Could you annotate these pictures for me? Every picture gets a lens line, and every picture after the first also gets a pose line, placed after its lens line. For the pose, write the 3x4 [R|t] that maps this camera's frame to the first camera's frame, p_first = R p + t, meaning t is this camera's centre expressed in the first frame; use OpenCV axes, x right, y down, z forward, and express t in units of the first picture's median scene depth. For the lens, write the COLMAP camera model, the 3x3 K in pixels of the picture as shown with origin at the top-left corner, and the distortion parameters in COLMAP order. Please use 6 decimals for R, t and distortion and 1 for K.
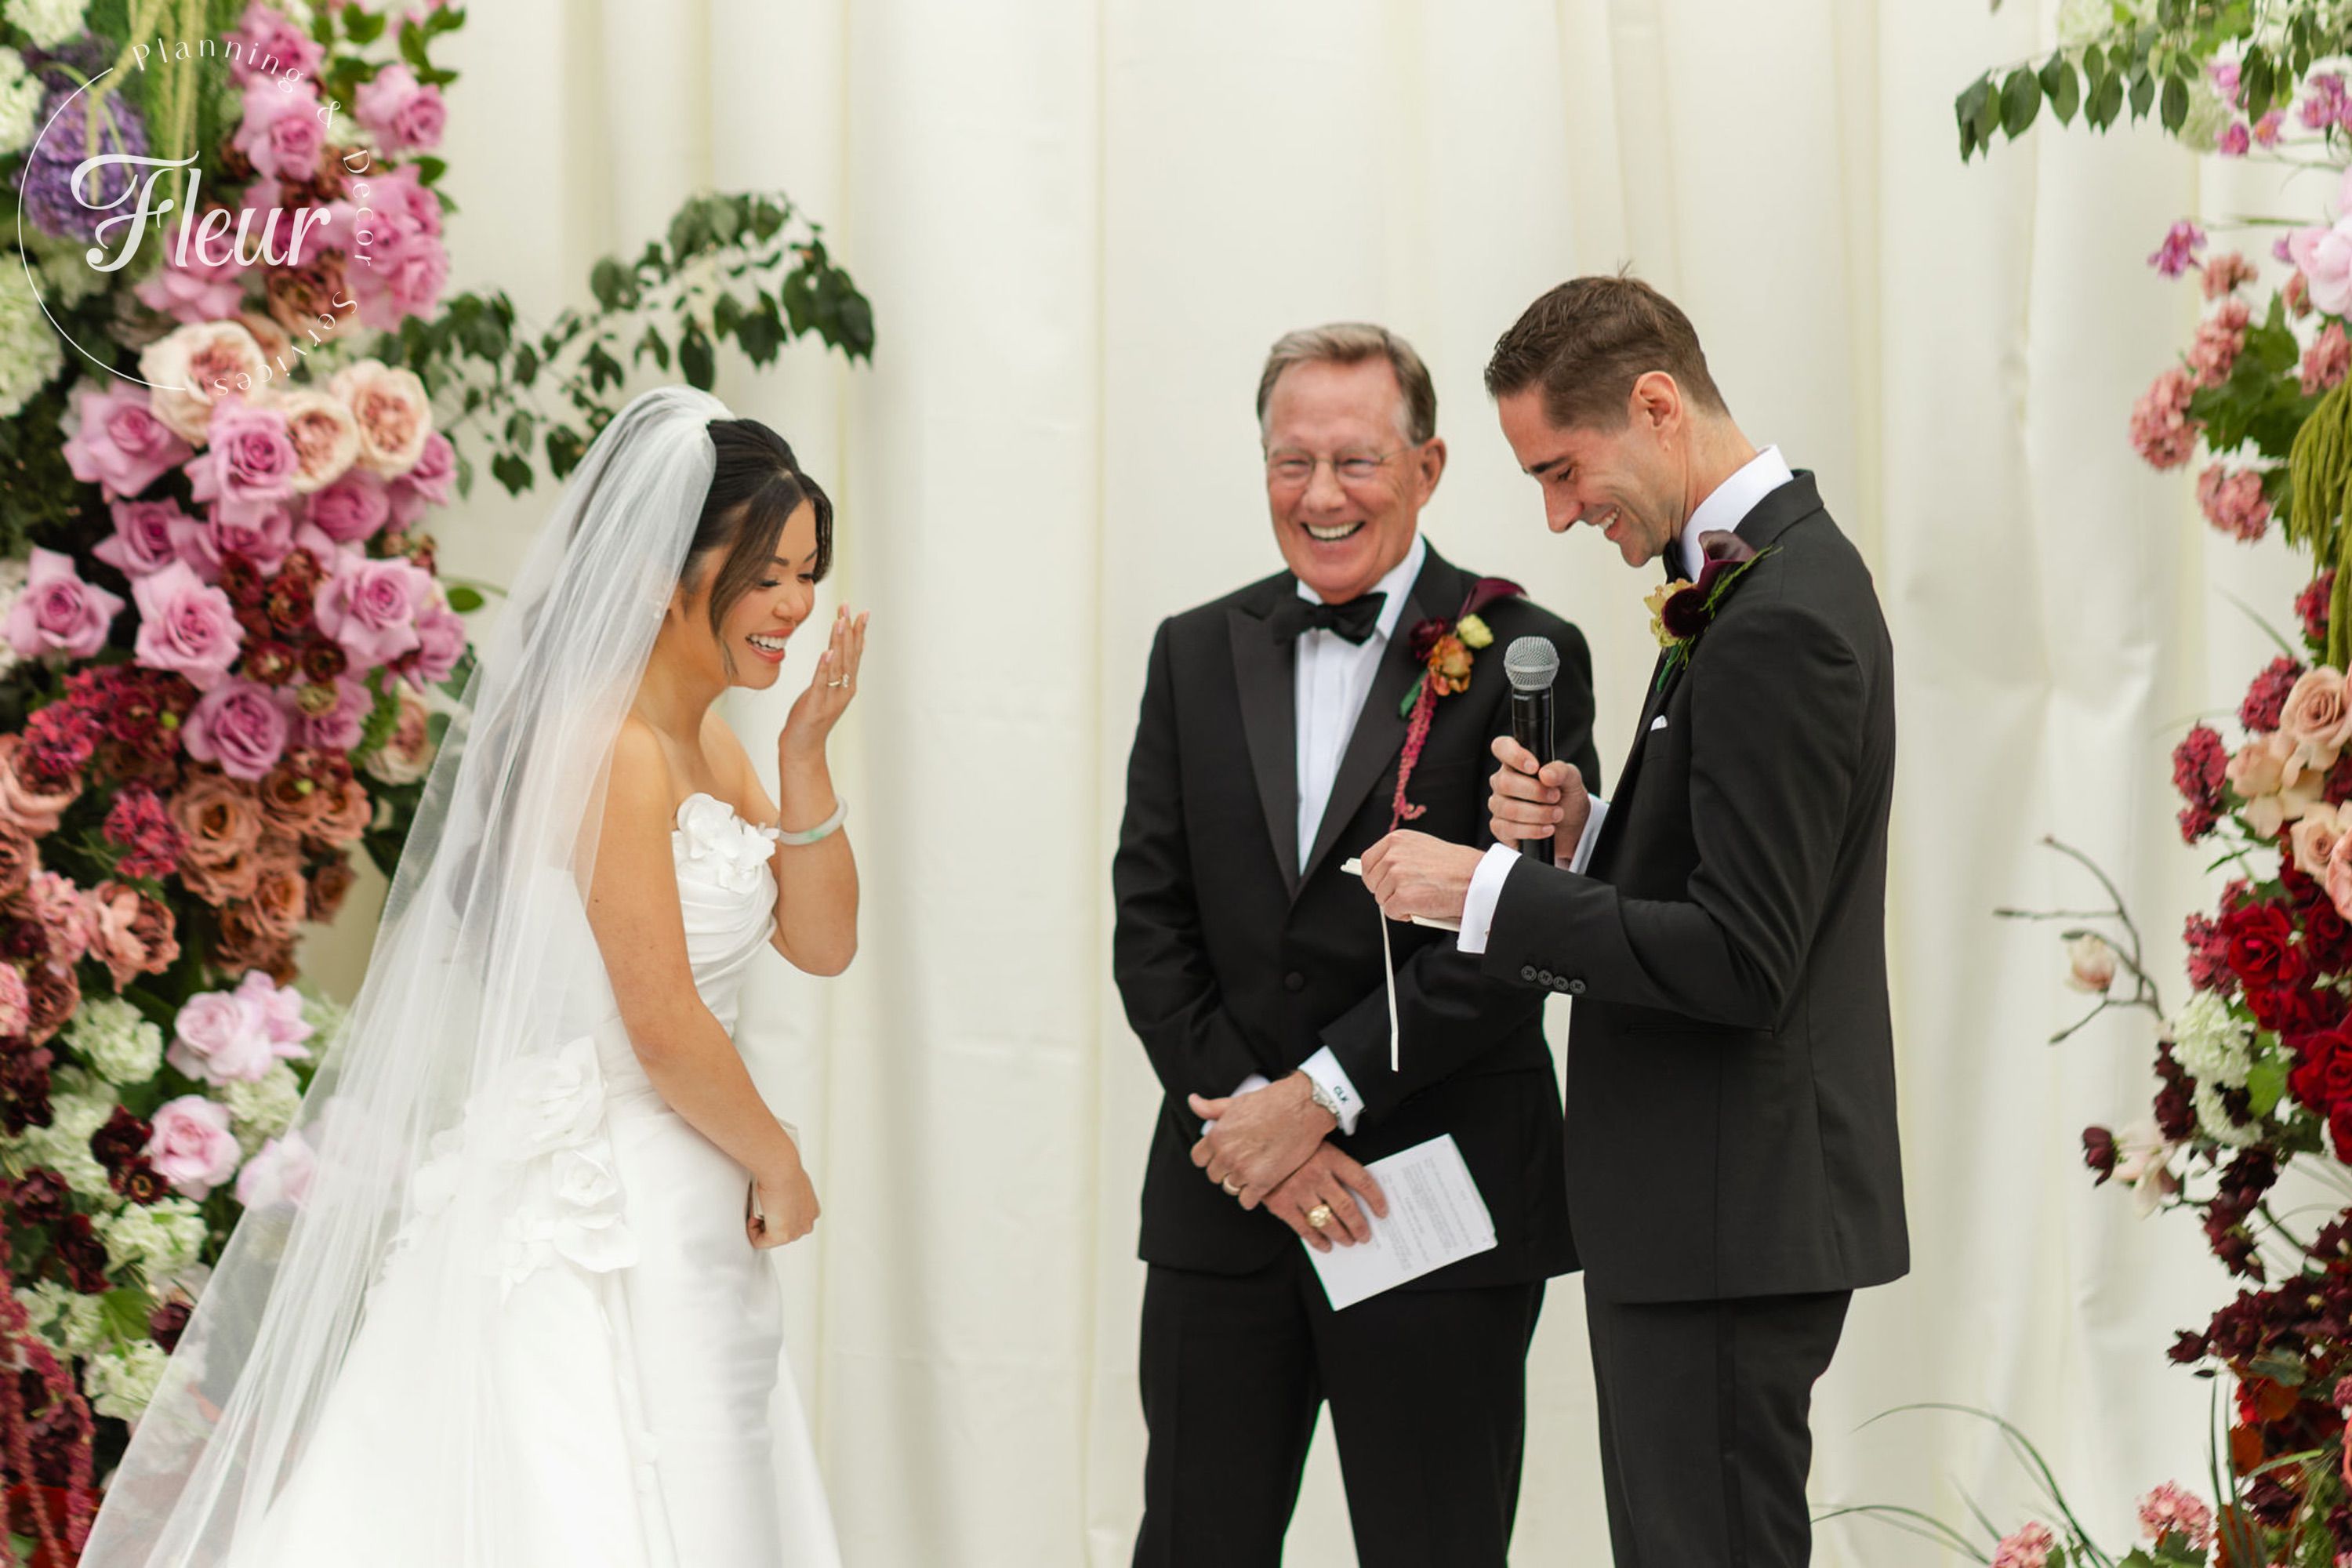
lens RADIAL K [[9137.5, 0, 1222.0], [0, 9137.5, 793.1], [0, 0, 1]] dist [0.108493, 0.824996]
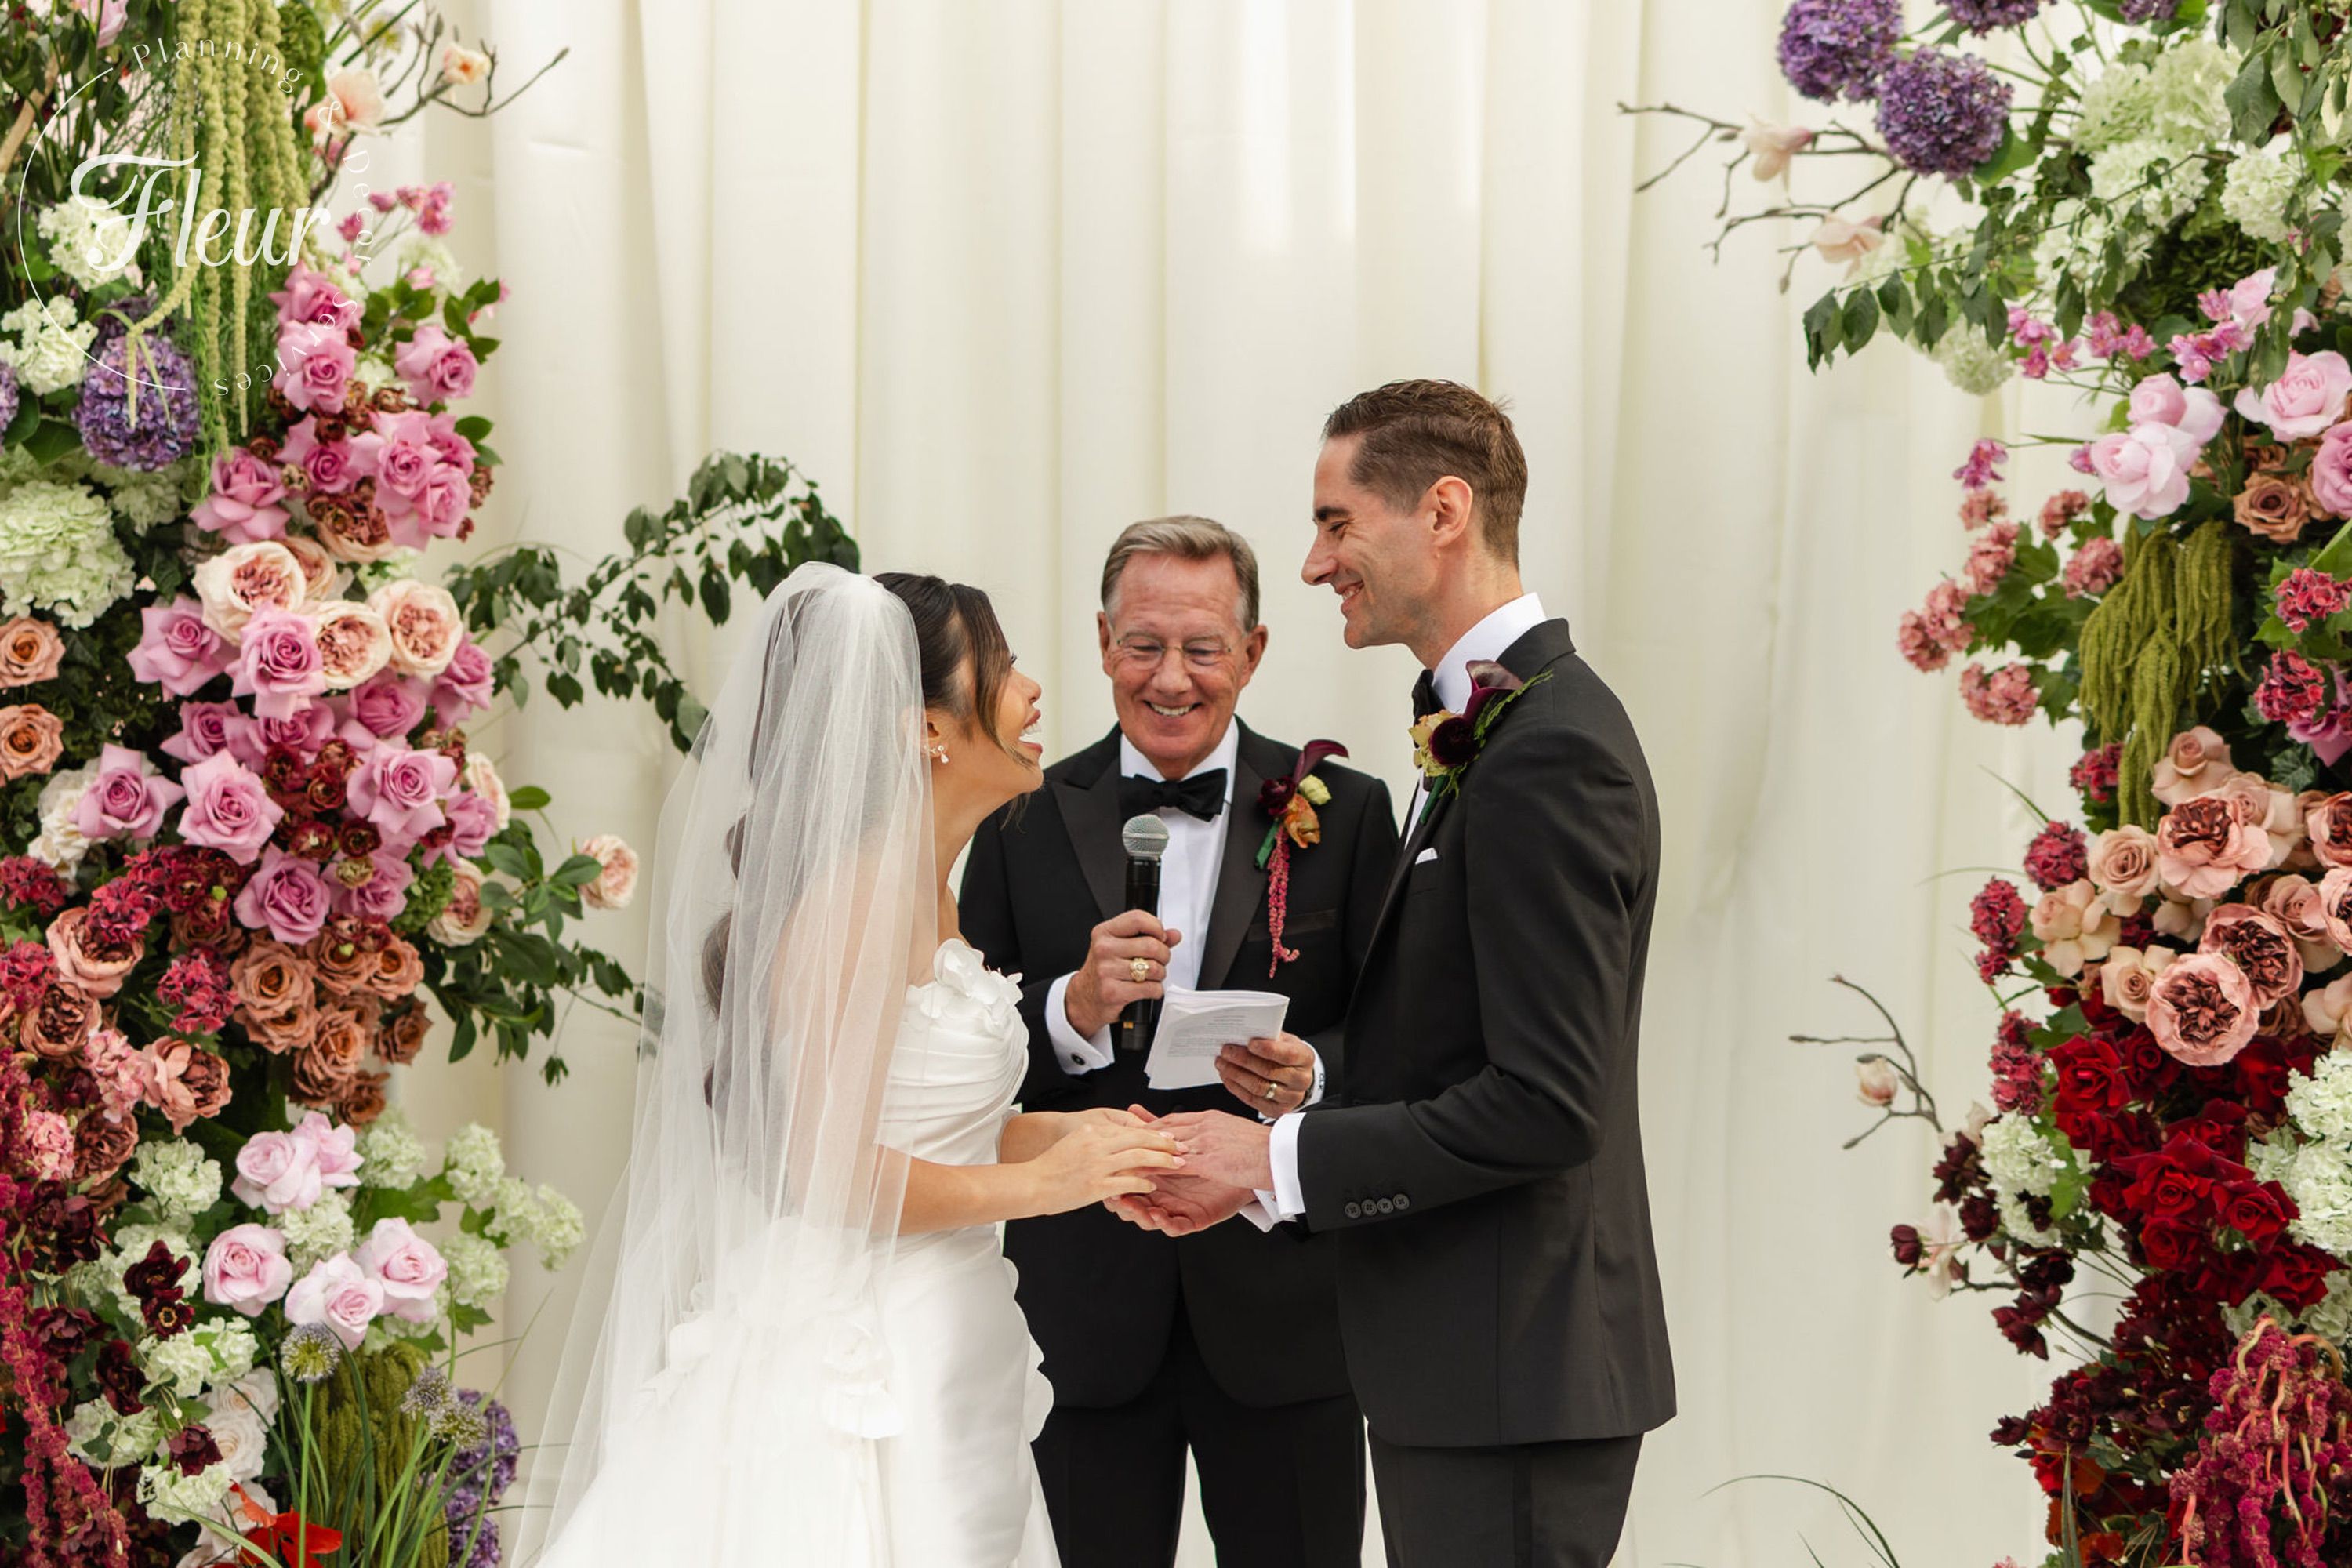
lens RADIAL K [[3987.0, 0, 1173.3], [0, 3987.0, 761.5], [0, 0, 1]] dist [0.276546, 0.081242]
pose [[0.999915, -0.009850, 0.008600, -0.001230], [0.010238, 0.998871, -0.046381, 0.000264], [-0.008133, 0.046465, 0.998887, 0.494769]]
